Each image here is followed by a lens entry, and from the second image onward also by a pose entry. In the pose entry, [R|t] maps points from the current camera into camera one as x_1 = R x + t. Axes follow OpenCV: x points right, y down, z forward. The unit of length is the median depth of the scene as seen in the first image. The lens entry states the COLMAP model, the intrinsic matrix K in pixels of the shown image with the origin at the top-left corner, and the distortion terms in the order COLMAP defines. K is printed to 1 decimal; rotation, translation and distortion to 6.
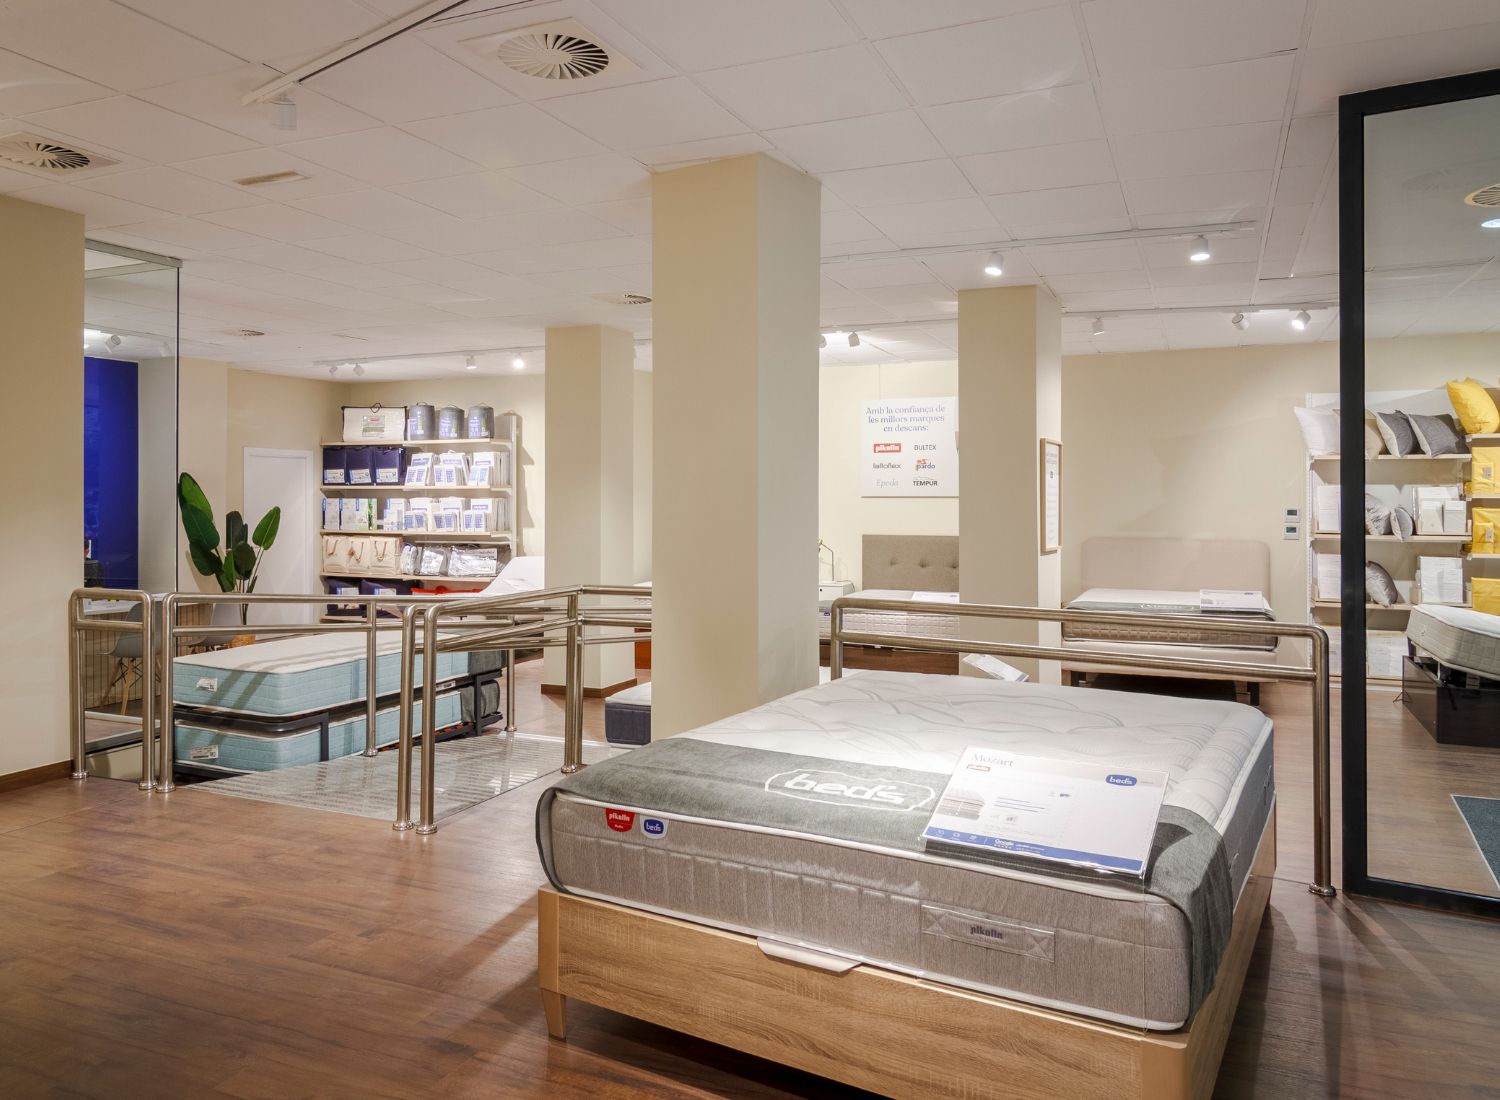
lens RADIAL K [[967.0, 0, 762.9], [0, 967.0, 476.9], [0, 0, 1]] dist [-0.003830, -0.002178]
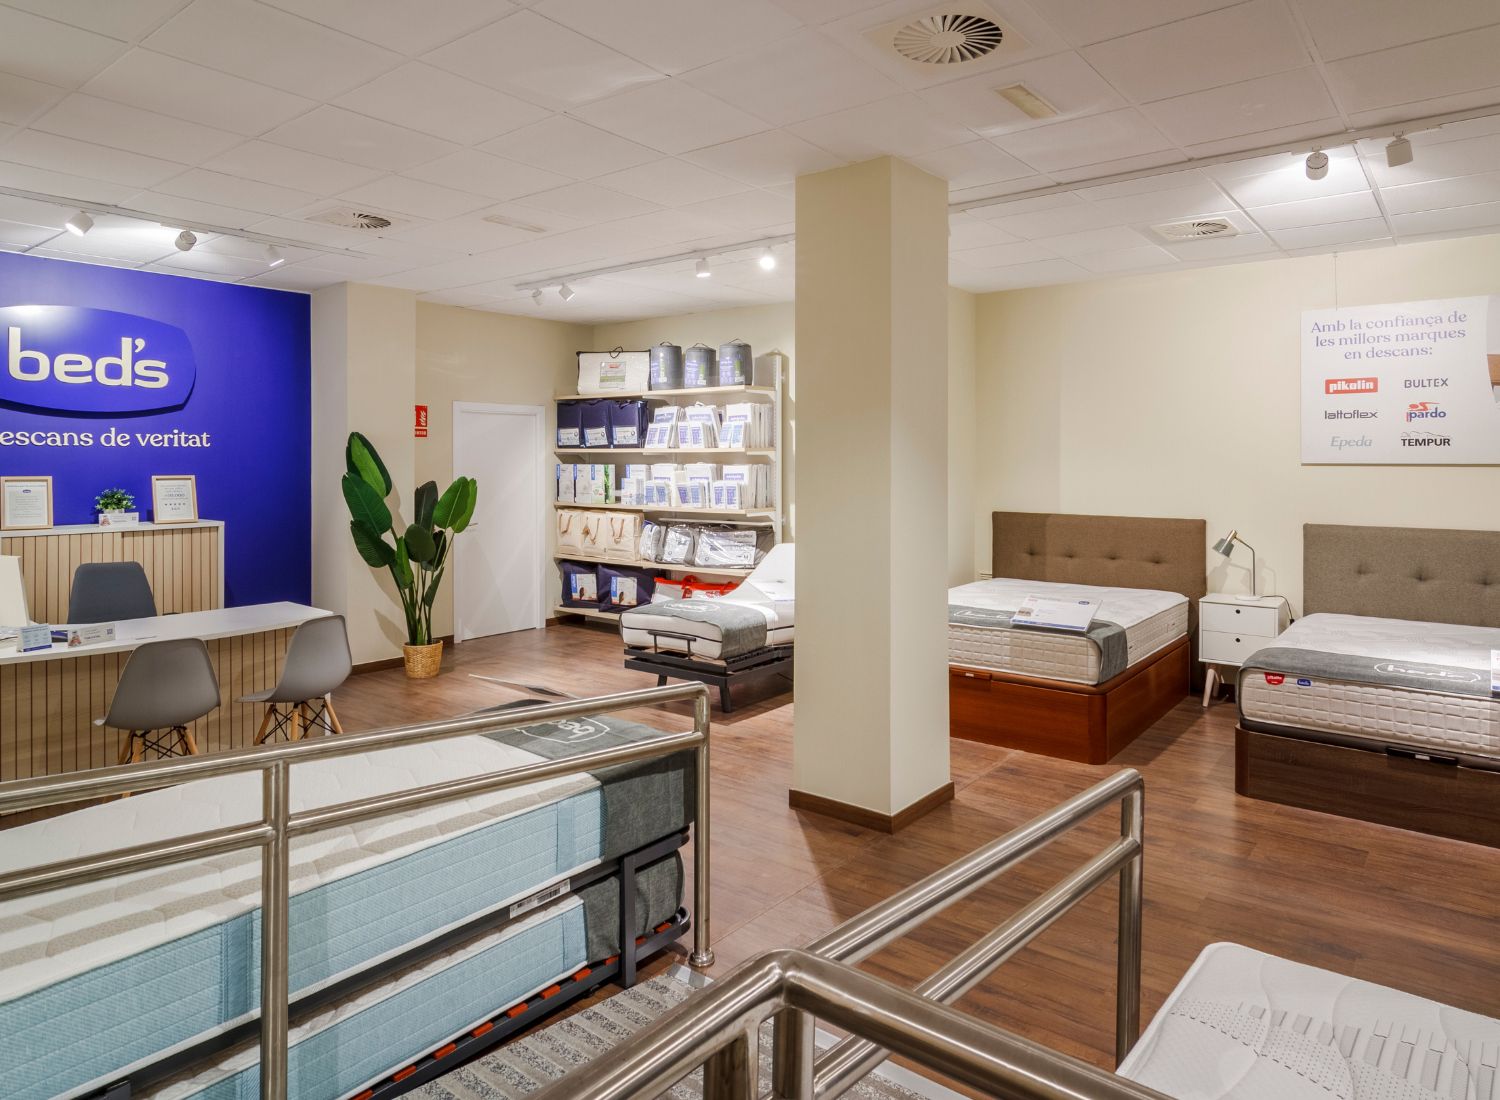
lens RADIAL K [[967.0, 0, 762.9], [0, 967.0, 476.9], [0, 0, 1]] dist [-0.003830, -0.002178]
pose [[0.955217, 0.006333, -0.295840, -0.045840], [0.005145, 0.999264, 0.038002, 0.002899], [0.295863, -0.037823, 0.954481, 0.277670]]
